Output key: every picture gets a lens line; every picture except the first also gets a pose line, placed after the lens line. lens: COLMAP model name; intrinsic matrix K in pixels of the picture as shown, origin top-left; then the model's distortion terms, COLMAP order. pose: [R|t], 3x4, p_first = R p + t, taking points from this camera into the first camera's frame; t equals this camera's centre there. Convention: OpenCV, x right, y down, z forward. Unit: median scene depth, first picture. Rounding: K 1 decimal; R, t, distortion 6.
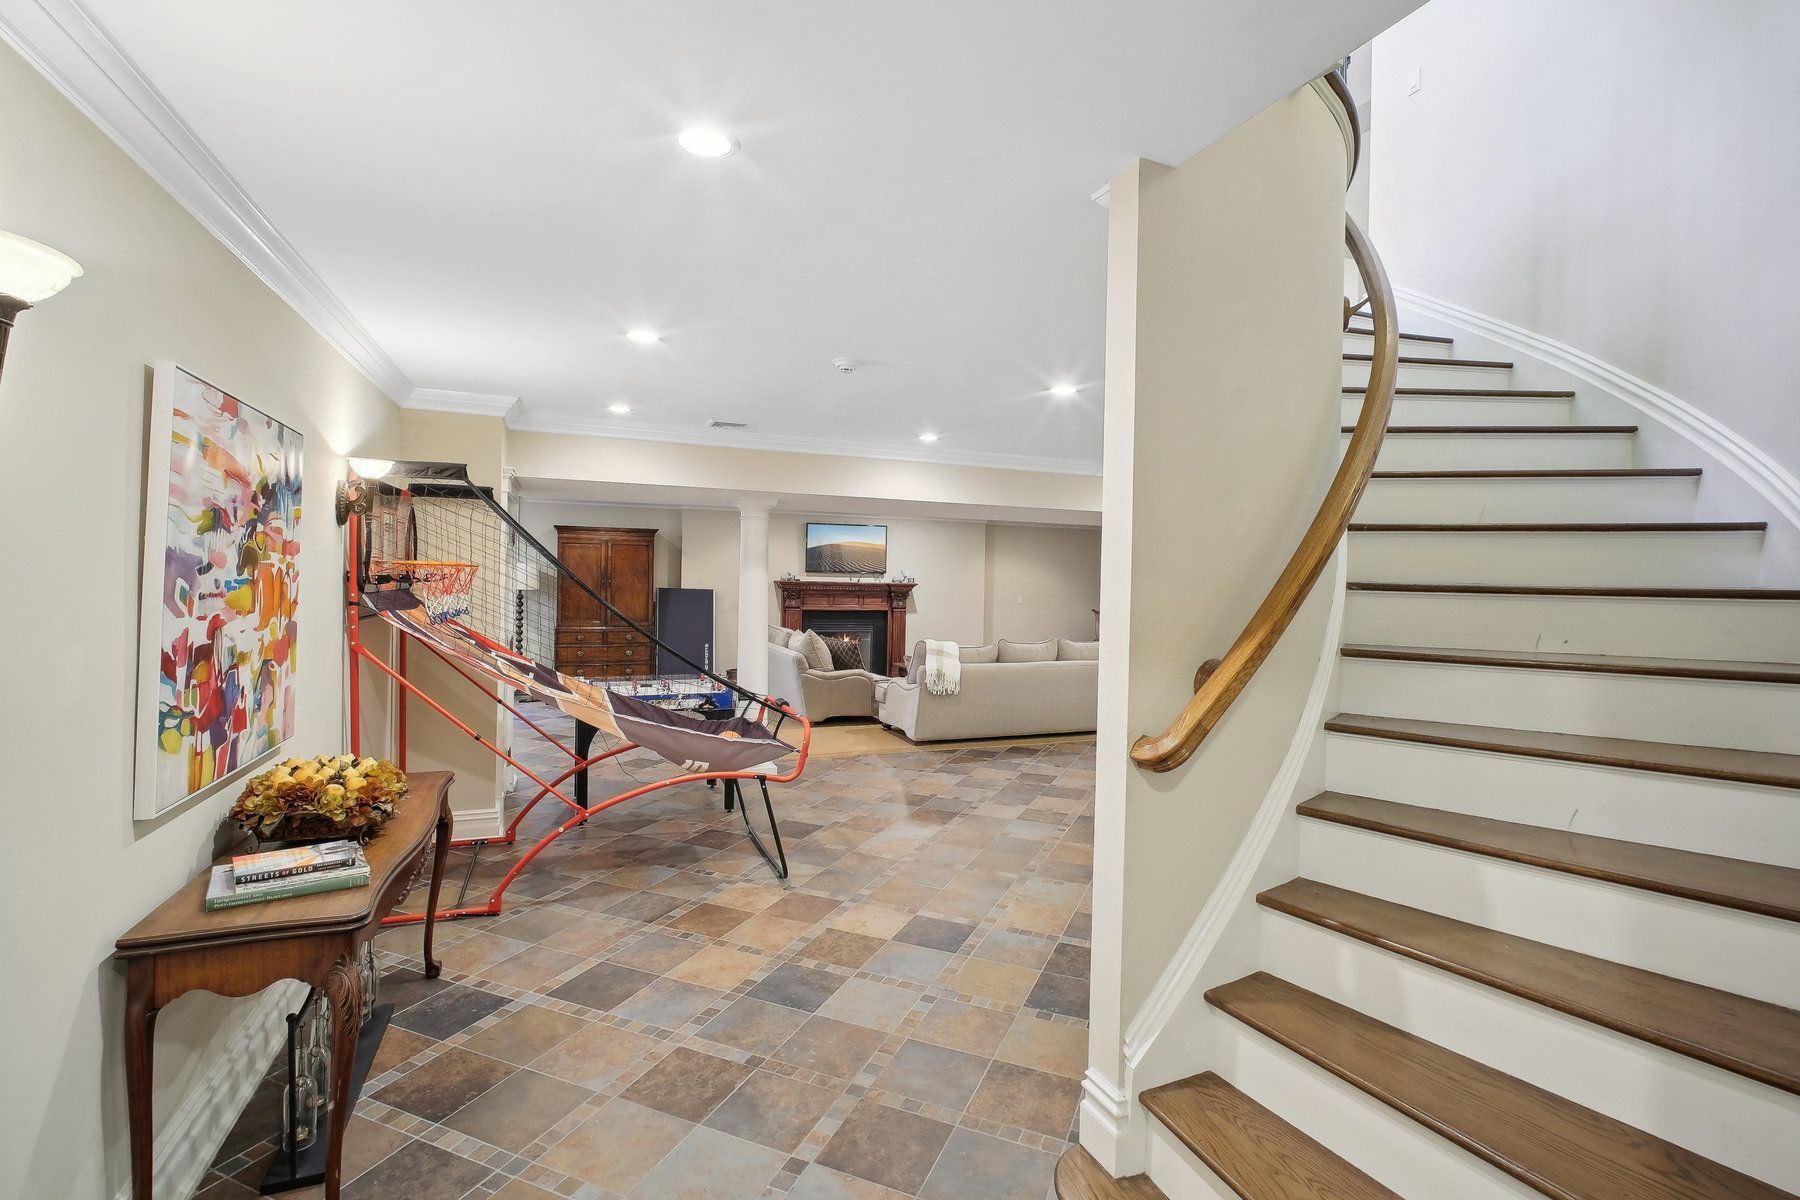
lens RADIAL K [[806.7, 0, 919.9], [0, 806.7, 592.9], [0, 0, 1]] dist [-0.000059, -0.000236]
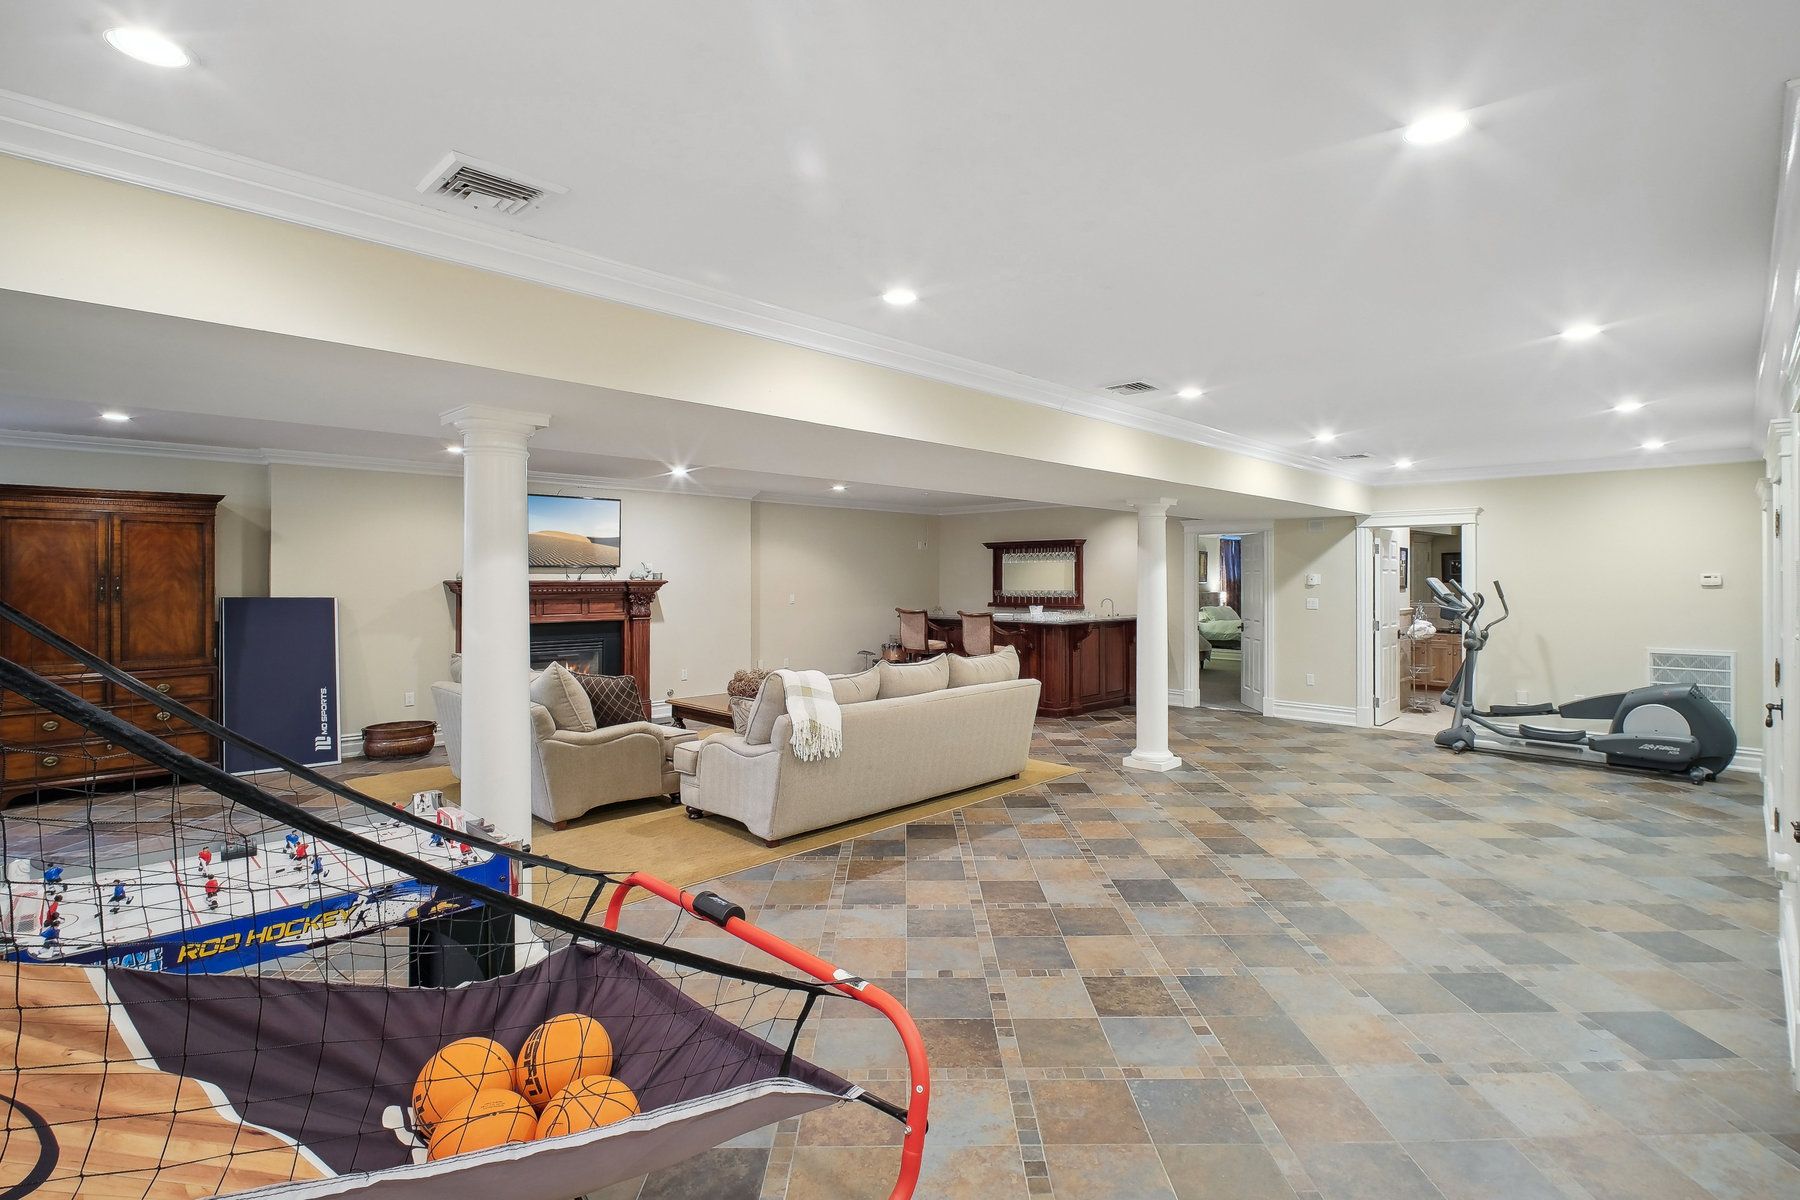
lens RADIAL K [[836.1, 0, 910.8], [0, 836.1, 574.1], [0, 0, 1]] dist [-0.005413, -0.001937]
pose [[0.922900, -0.019899, 0.384524, -0.128499], [0.025949, 0.999608, -0.010551, -0.005496], [-0.384163, 0.019715, 0.923055, 0.336460]]
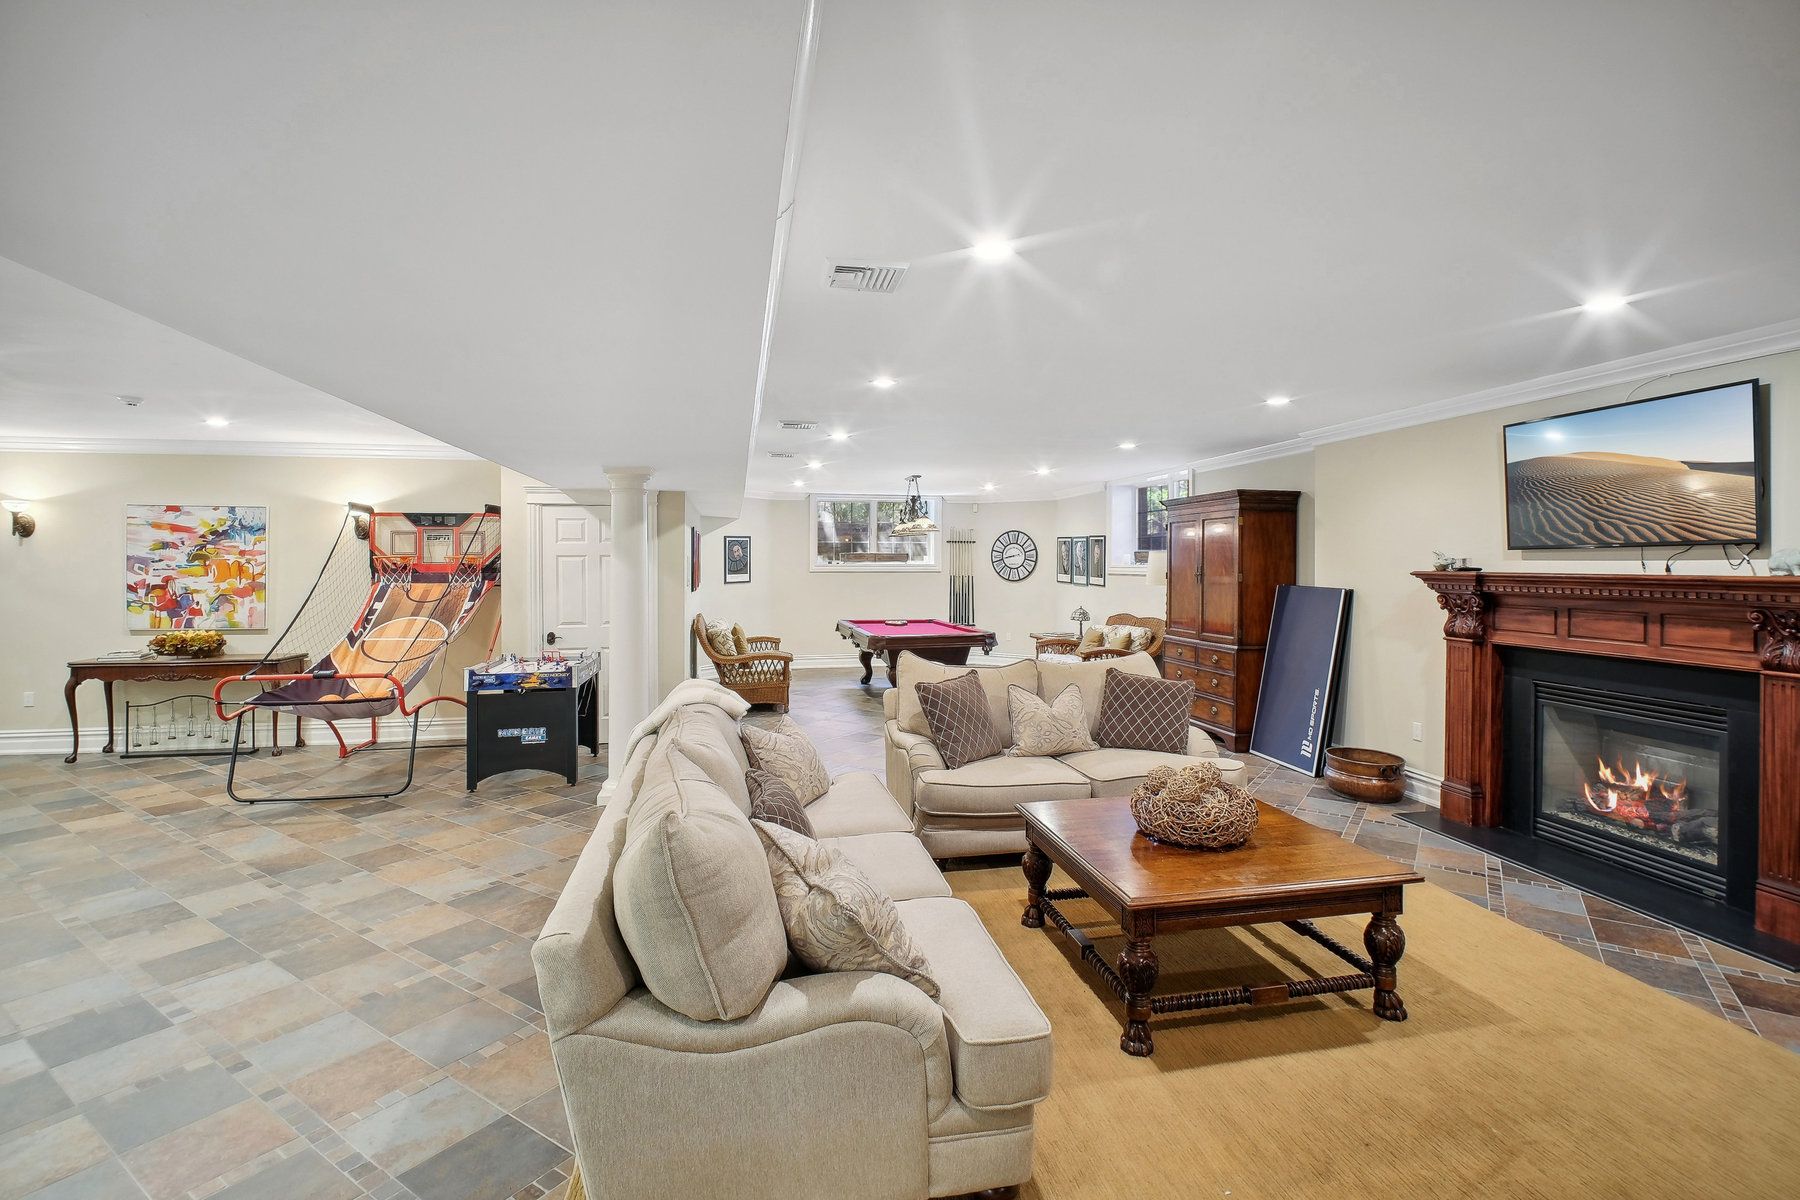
lens RADIAL K [[836.1, 0, 910.8], [0, 836.1, 574.1], [0, 0, 1]] dist [-0.005413, -0.001937]
pose [[-0.186647, -0.007699, -0.982397, 0.443163], [-0.022118, 0.999749, -0.003633, -0.007696], [0.982178, 0.021051, -0.186770, 1.103660]]
